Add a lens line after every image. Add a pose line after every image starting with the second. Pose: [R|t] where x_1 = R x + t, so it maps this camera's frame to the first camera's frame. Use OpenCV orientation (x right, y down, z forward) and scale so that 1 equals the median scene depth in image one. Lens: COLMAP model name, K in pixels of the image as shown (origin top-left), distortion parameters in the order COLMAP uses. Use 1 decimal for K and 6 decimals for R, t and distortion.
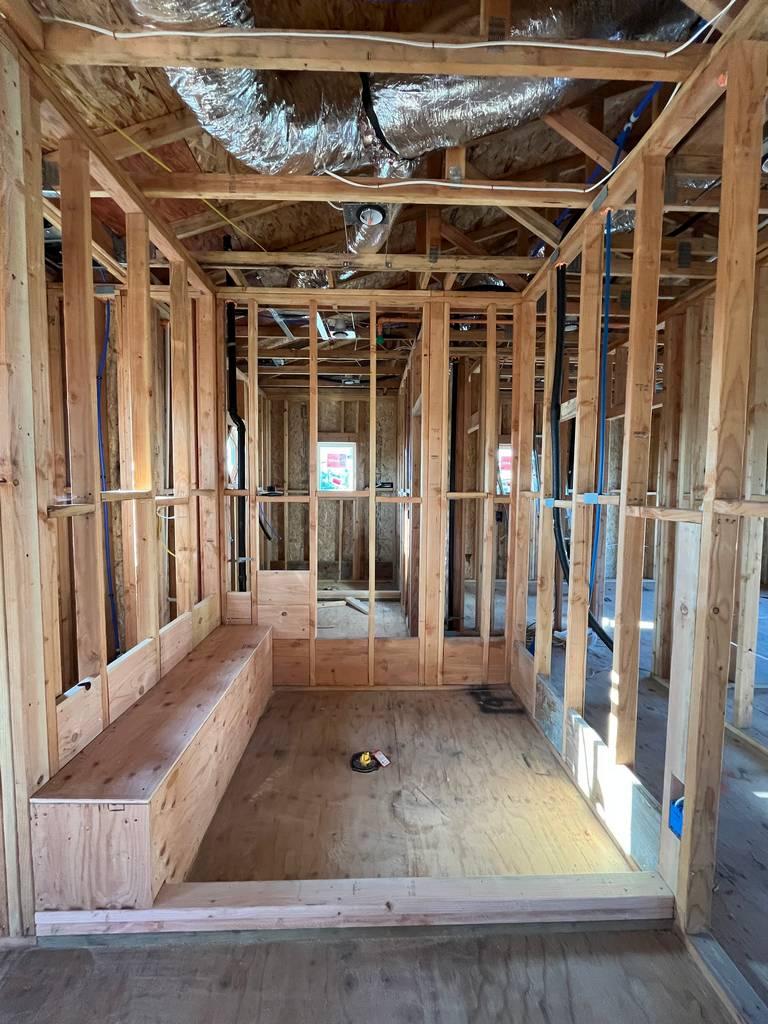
lens RADIAL K [[415.7, 0, 382.6], [0, 415.7, 511.8], [0, 0, 1]] dist [-0.003677, -0.000048]
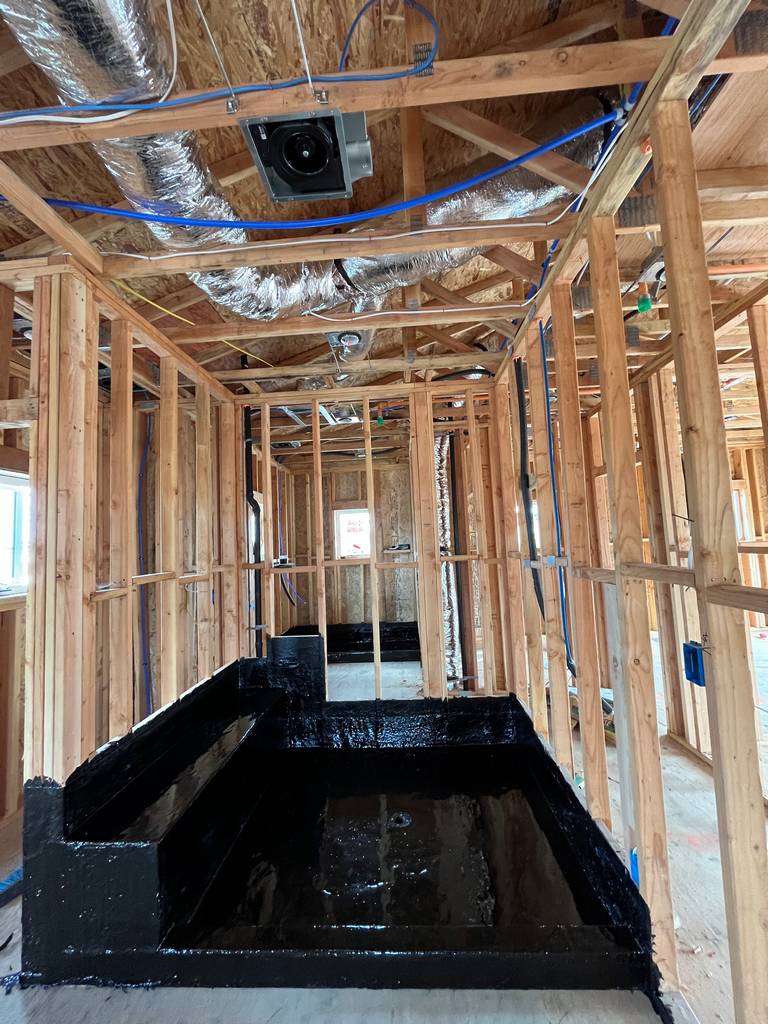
lens RADIAL K [[415.7, 0, 381.7], [0, 415.7, 511.4], [0, 0, 1]] dist [-0.003677, -0.000048]
pose [[0.994824, -0.060069, -0.081960, 0.107467], [0.048140, 0.988915, -0.140460, -0.020486], [0.089489, 0.135788, 0.986688, -0.113249]]
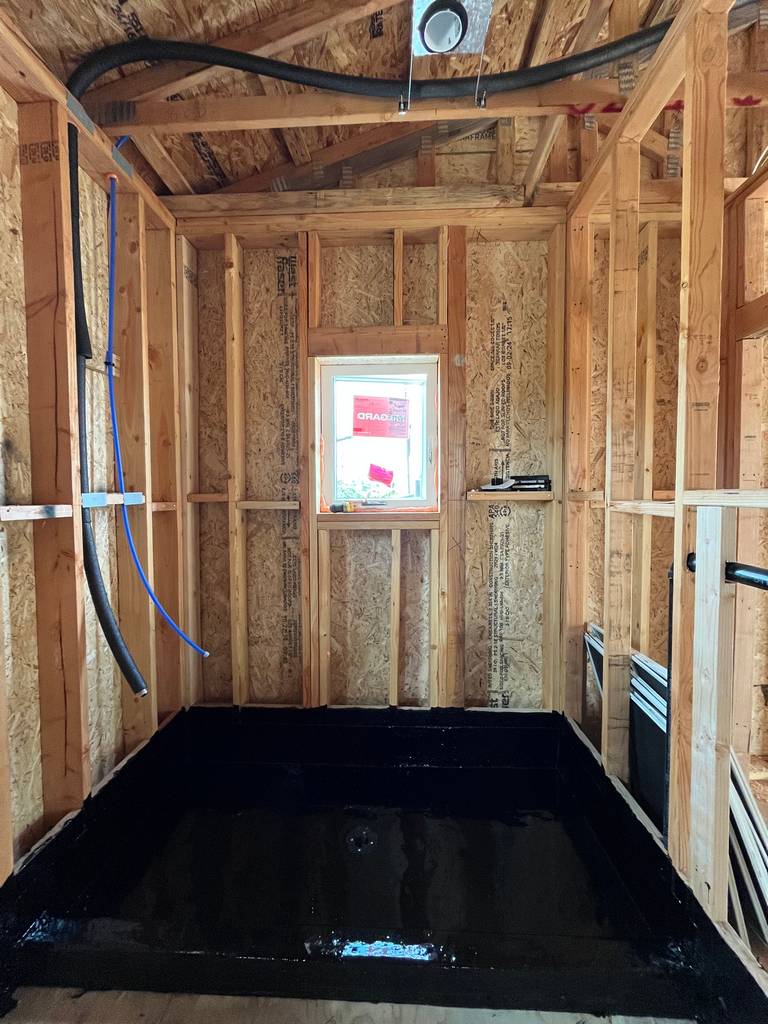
lens RADIAL K [[415.7, 0, 385.9], [0, 415.7, 509.6], [0, 0, 1]] dist [-0.003677, -0.000048]
pose [[0.996947, -0.009711, -0.077478, -0.192808], [0.007972, 0.999710, -0.022730, -0.085579], [0.077677, 0.022043, 0.996735, 1.578609]]
